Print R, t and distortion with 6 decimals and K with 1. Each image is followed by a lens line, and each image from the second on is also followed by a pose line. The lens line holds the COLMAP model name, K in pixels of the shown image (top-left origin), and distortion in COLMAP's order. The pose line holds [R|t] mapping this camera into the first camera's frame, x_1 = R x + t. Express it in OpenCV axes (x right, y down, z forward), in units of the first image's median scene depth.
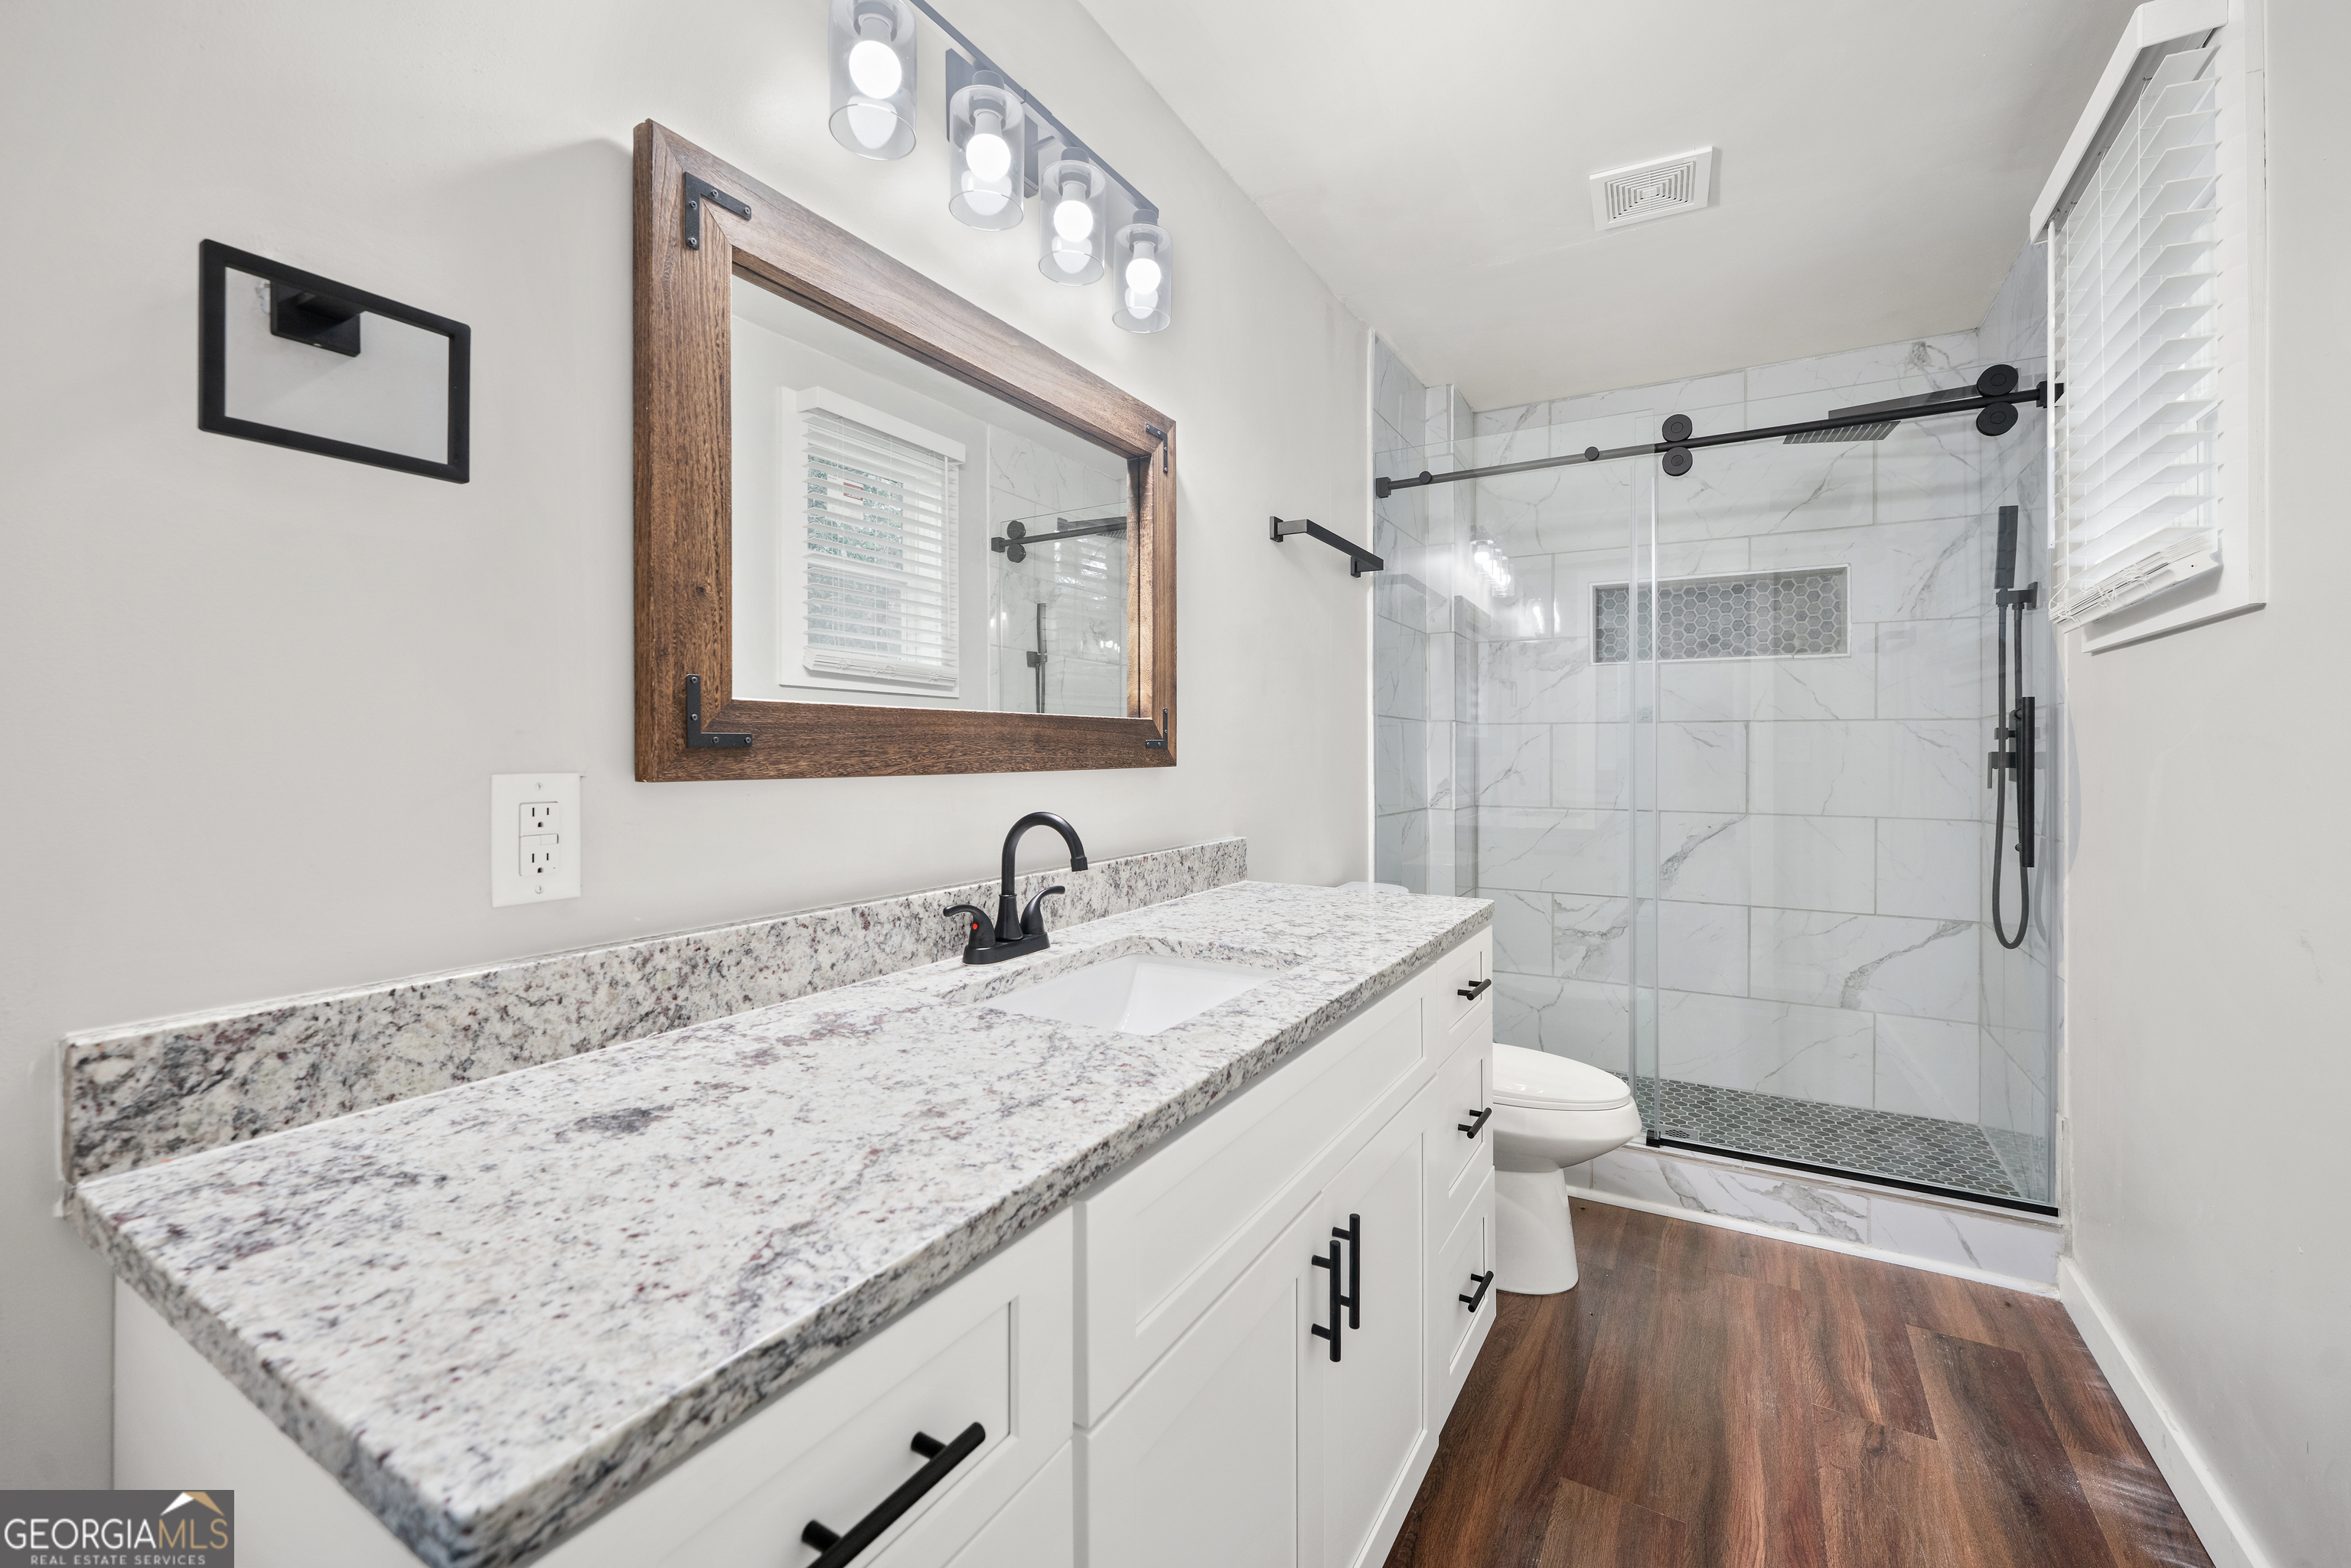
lens RADIAL K [[985.8, 0, 1176.8], [0, 985.8, 752.0], [0, 0, 1]] dist [0.010758, -0.000592]
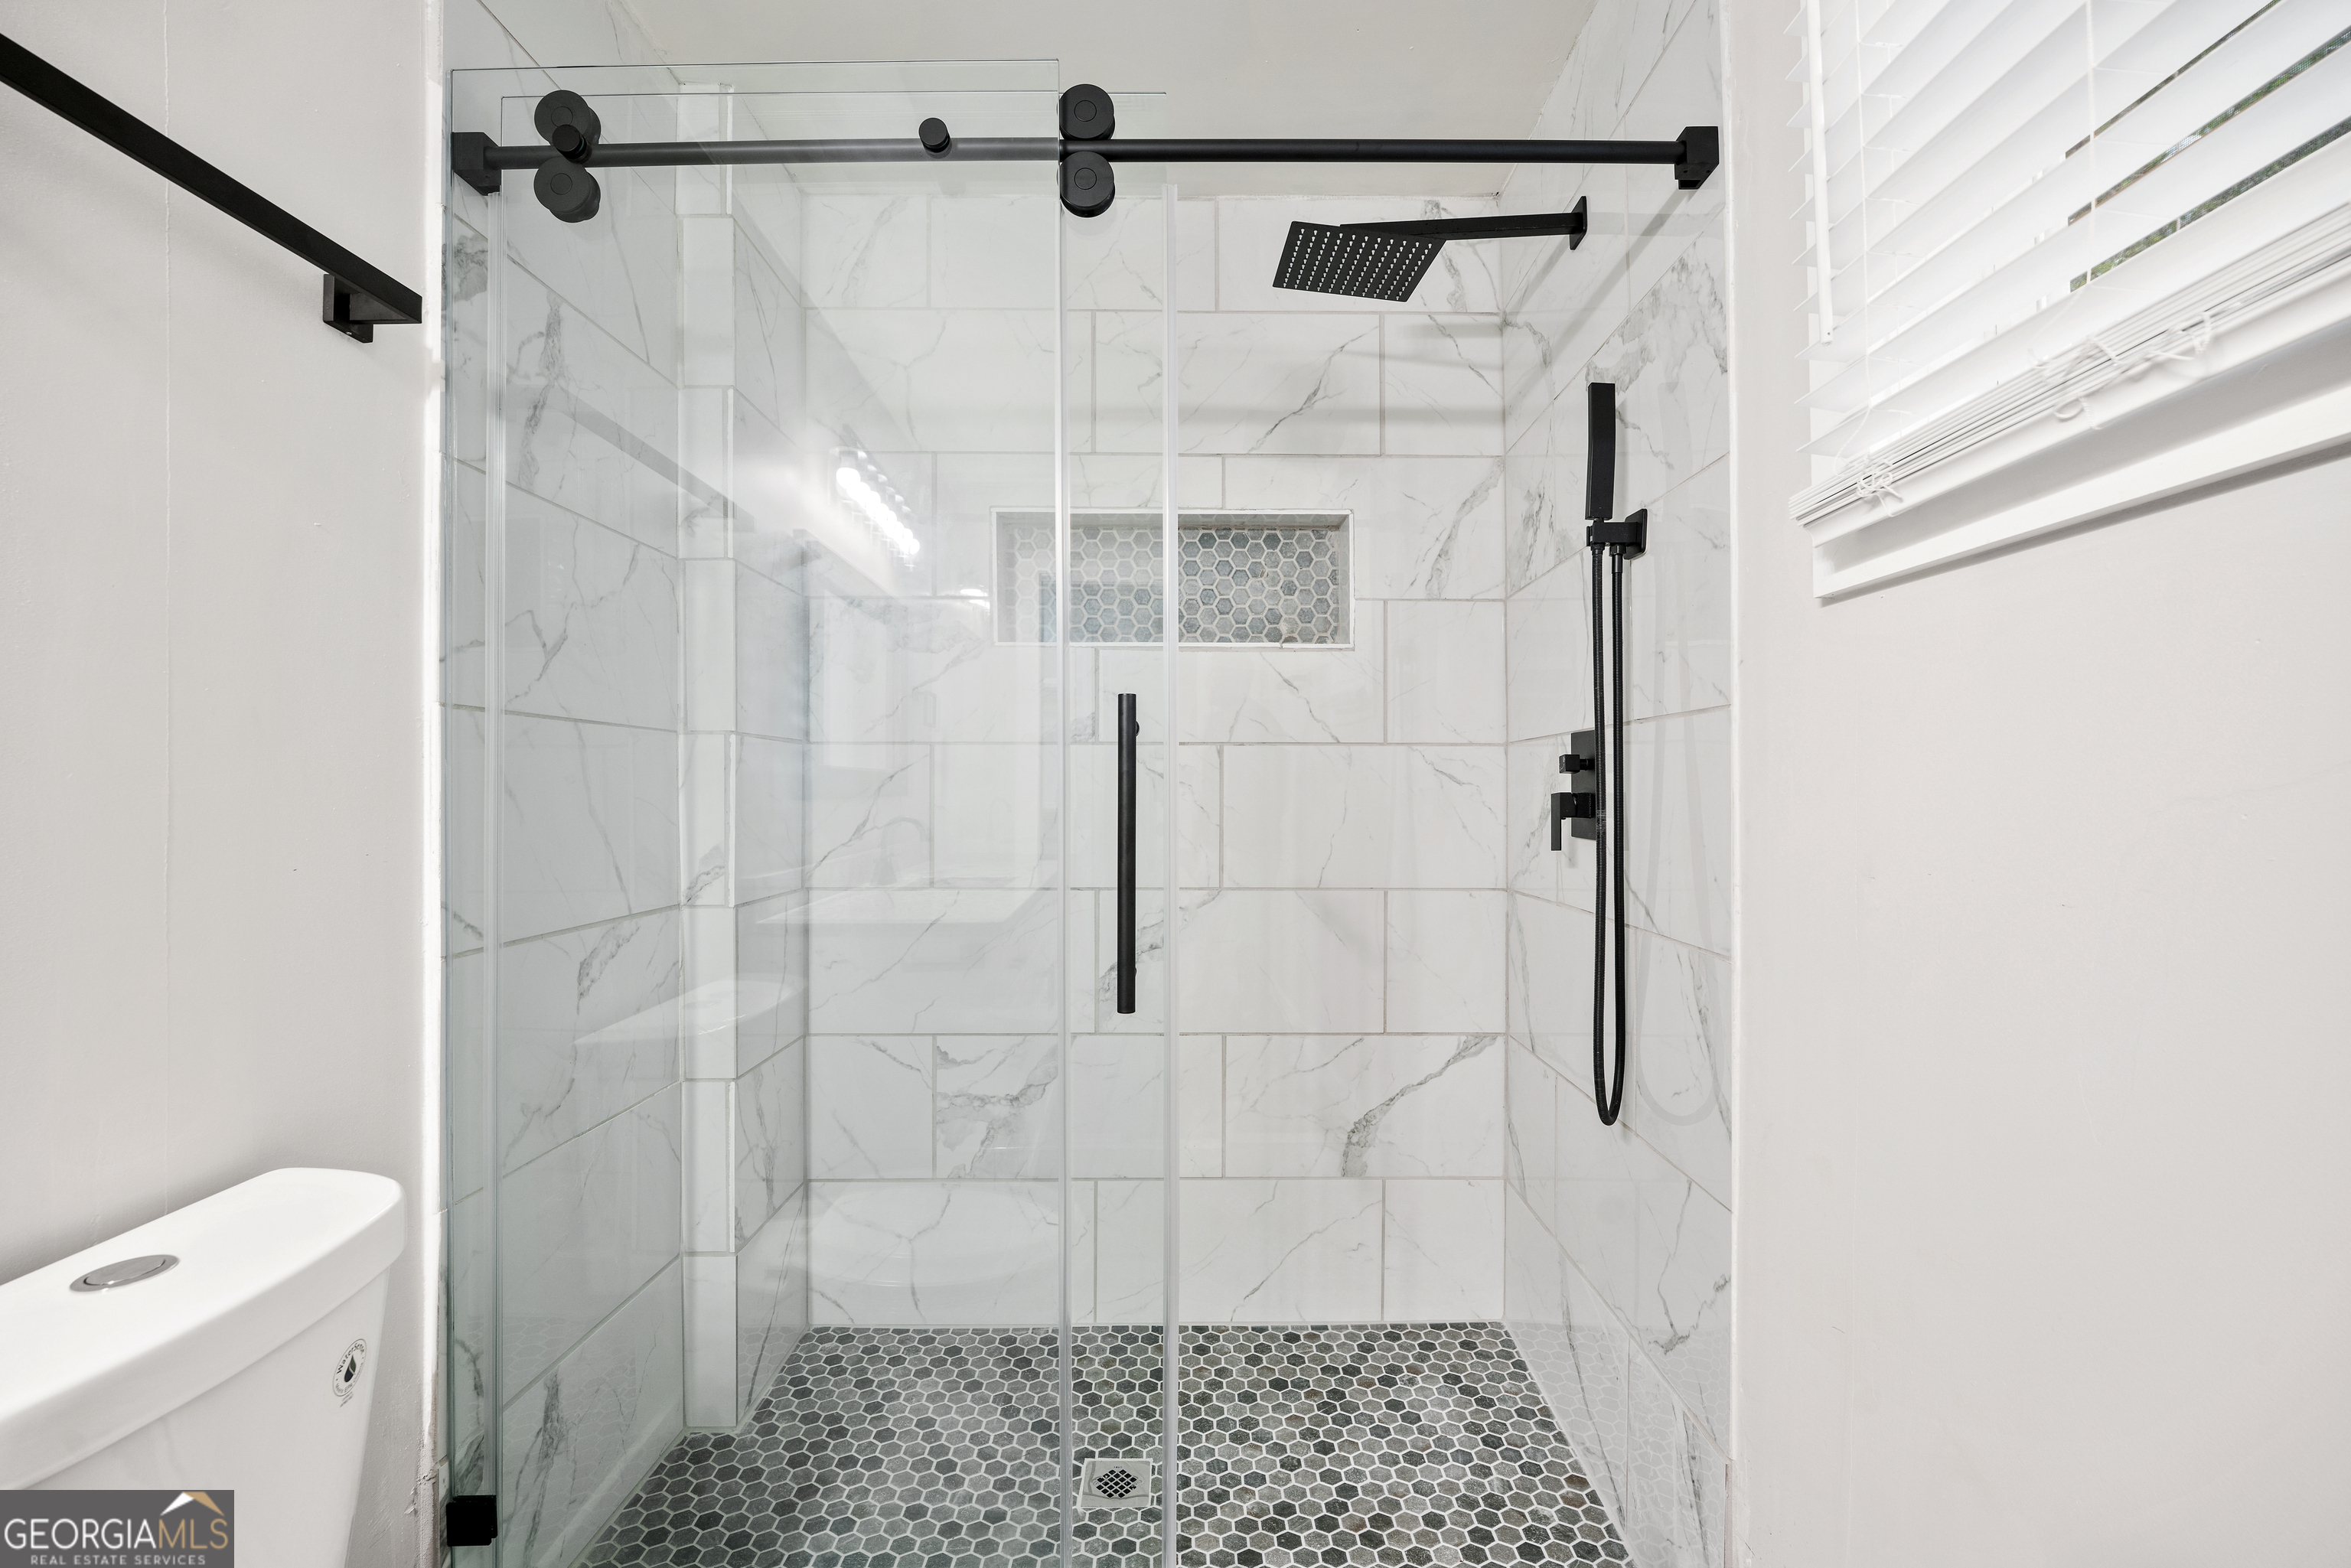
lens RADIAL K [[962.0, 0, 1191.4], [0, 962.0, 748.6], [0, 0, 1]] dist [-0.000875, -0.000285]
pose [[0.872259, 0.017166, 0.488743, 0.268842], [0.002288, 0.999230, -0.039179, -0.003968], [-0.489039, 0.035293, 0.871548, 0.490489]]
